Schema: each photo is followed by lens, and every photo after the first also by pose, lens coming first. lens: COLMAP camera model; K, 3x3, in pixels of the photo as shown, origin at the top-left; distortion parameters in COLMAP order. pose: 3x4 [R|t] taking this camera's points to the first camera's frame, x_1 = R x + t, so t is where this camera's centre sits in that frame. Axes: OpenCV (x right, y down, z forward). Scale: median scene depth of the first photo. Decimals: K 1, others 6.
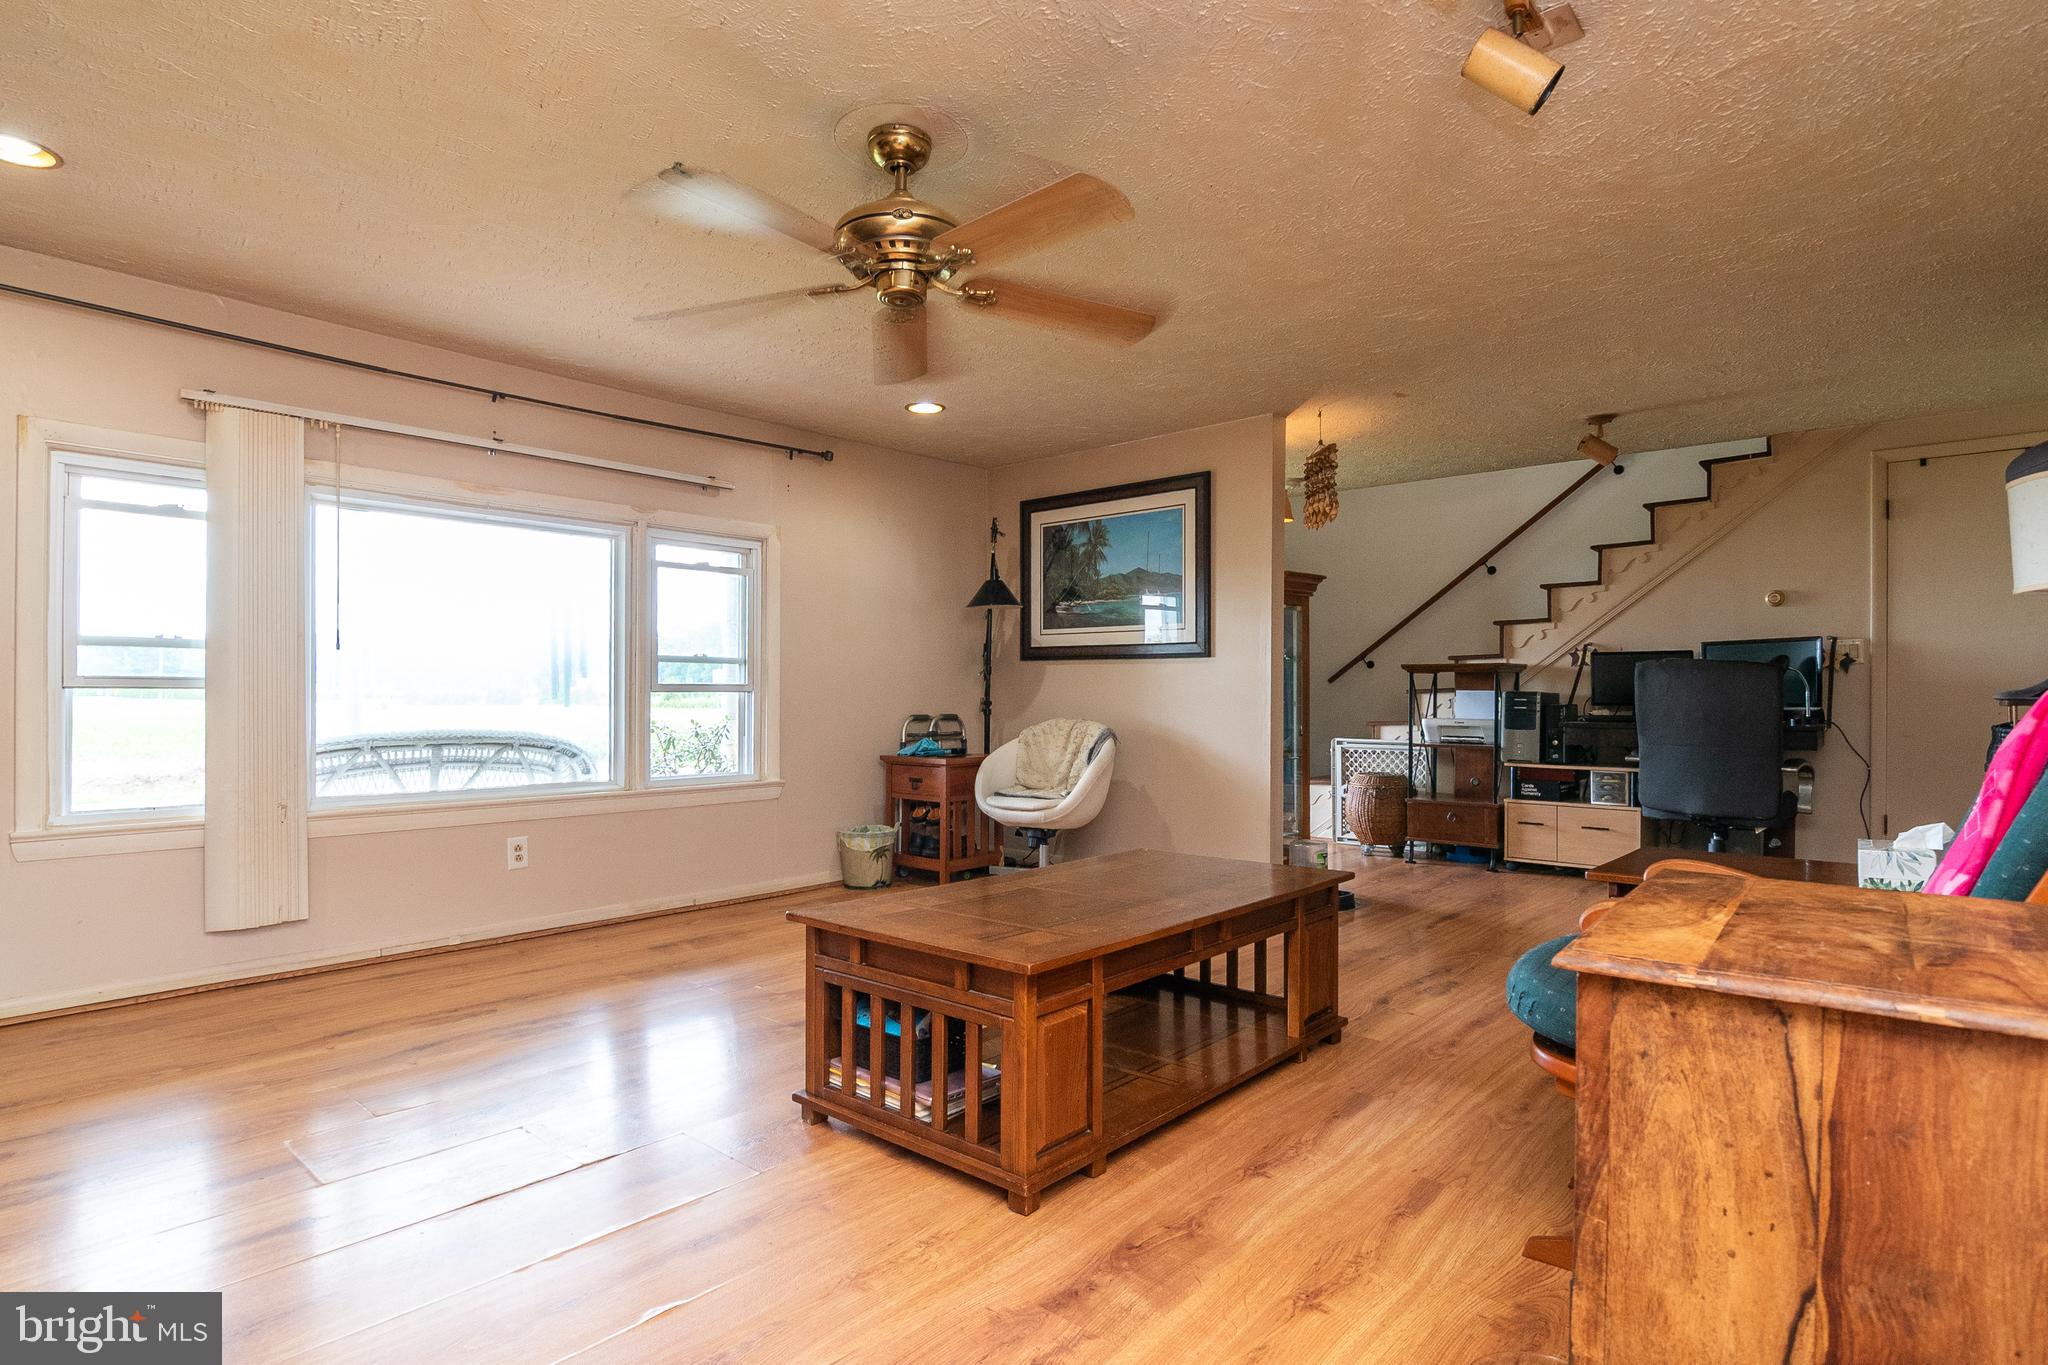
lens RADIAL K [[1024.5, 0, 1028.2], [0, 1024.5, 696.7], [0, 0, 1]] dist [-0.019110, -0.002331]
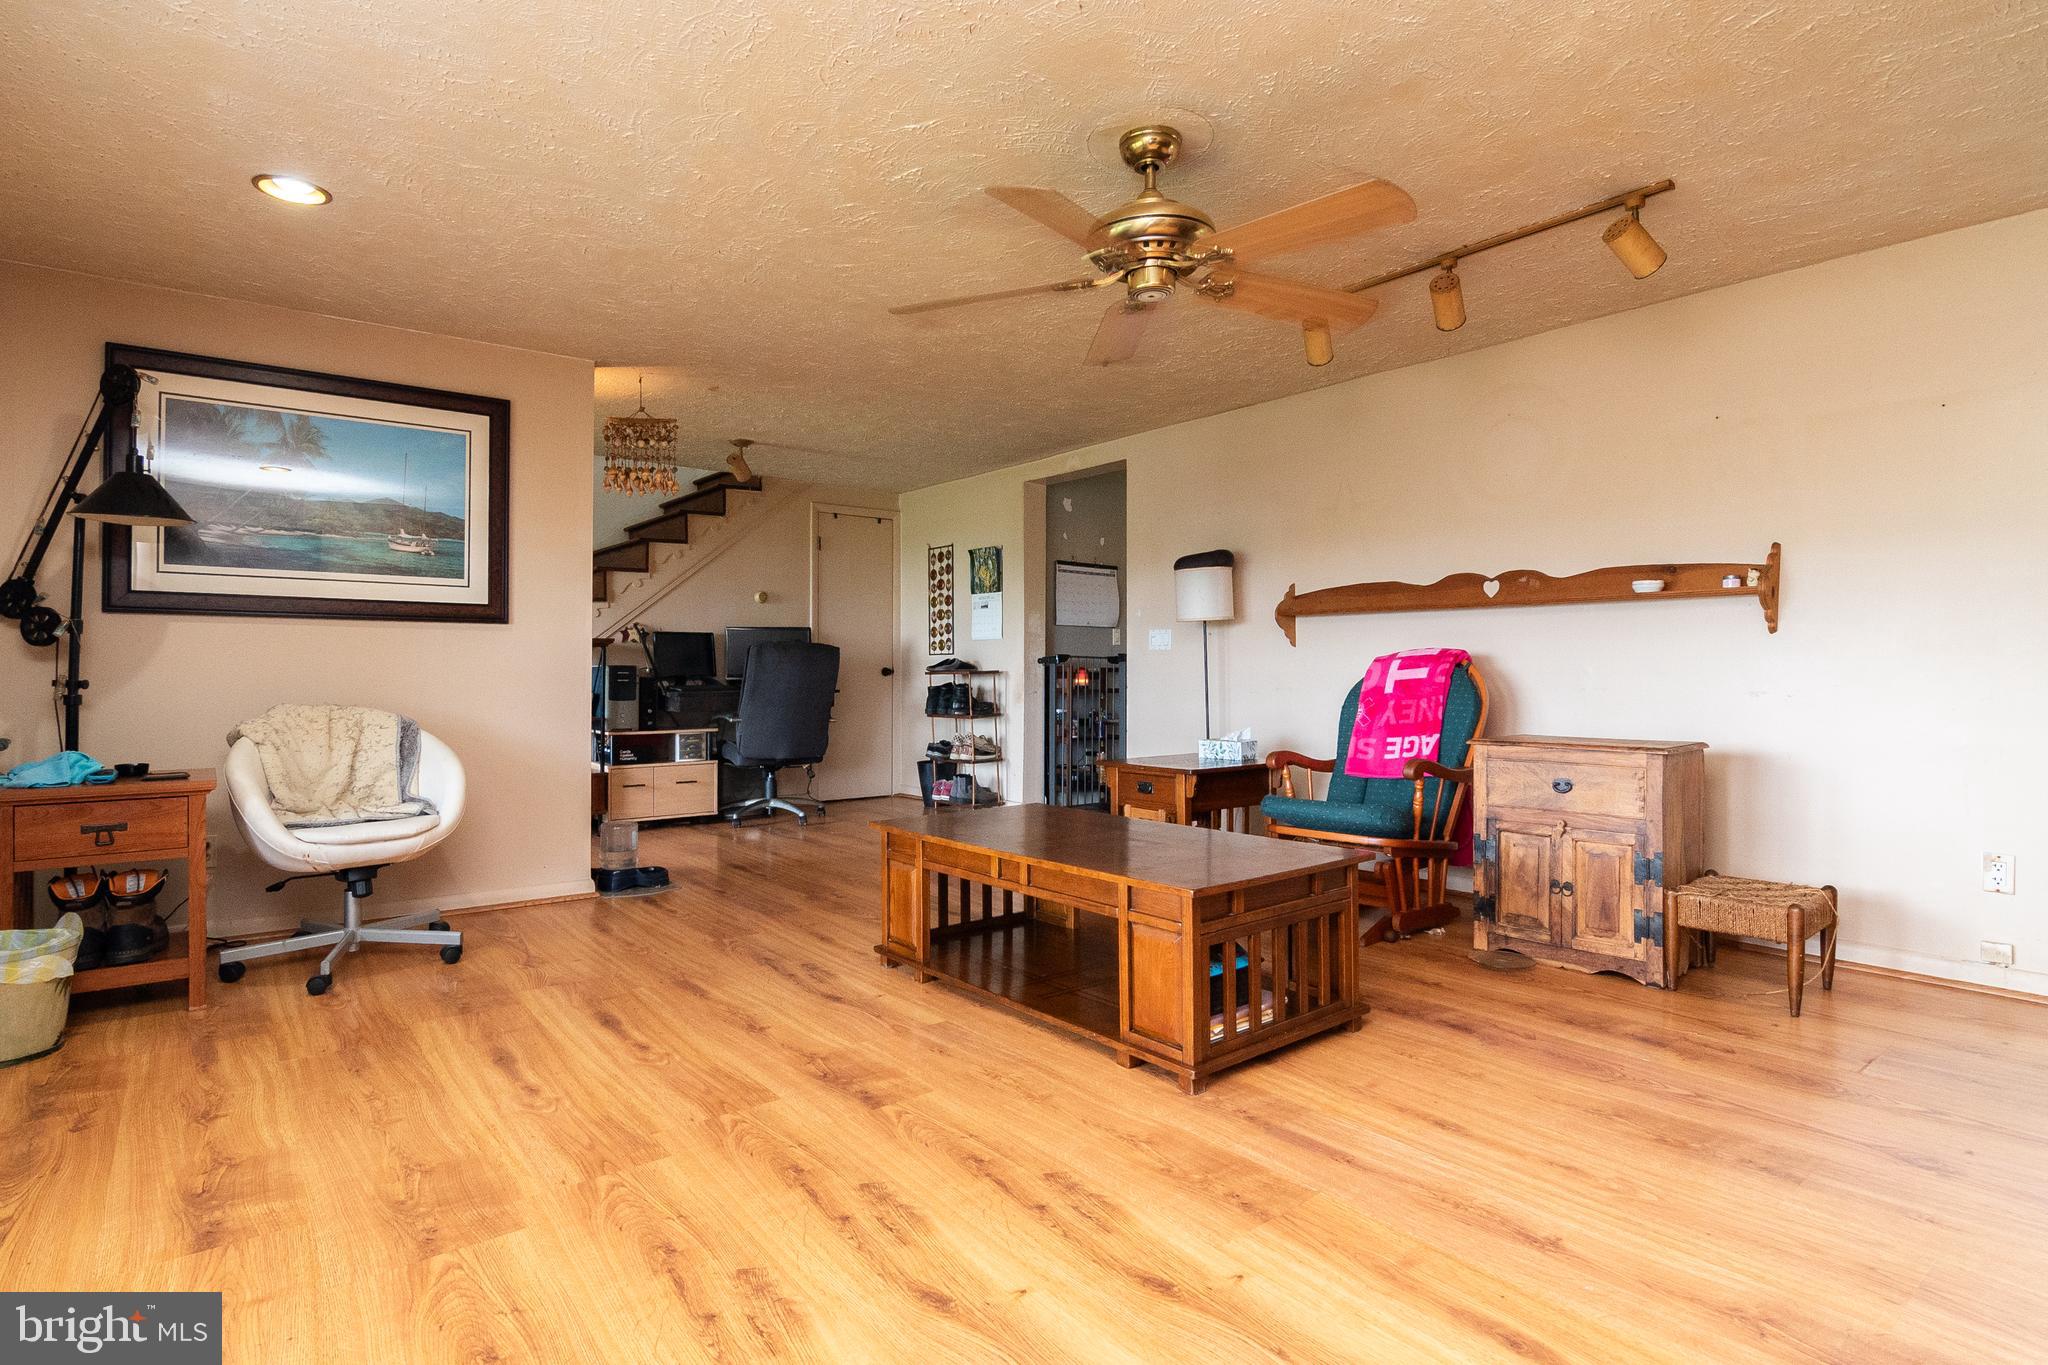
lens RADIAL K [[1024.5, 0, 980.6], [0, 1024.5, 661.5], [0, 0, 1]] dist [-0.019110, -0.002331]
pose [[0.203203, 0.006647, 0.979114, -0.551708], [0.003171, 0.999967, -0.007447, 0.000039], [-0.979131, 0.004618, 0.203175, 0.446315]]
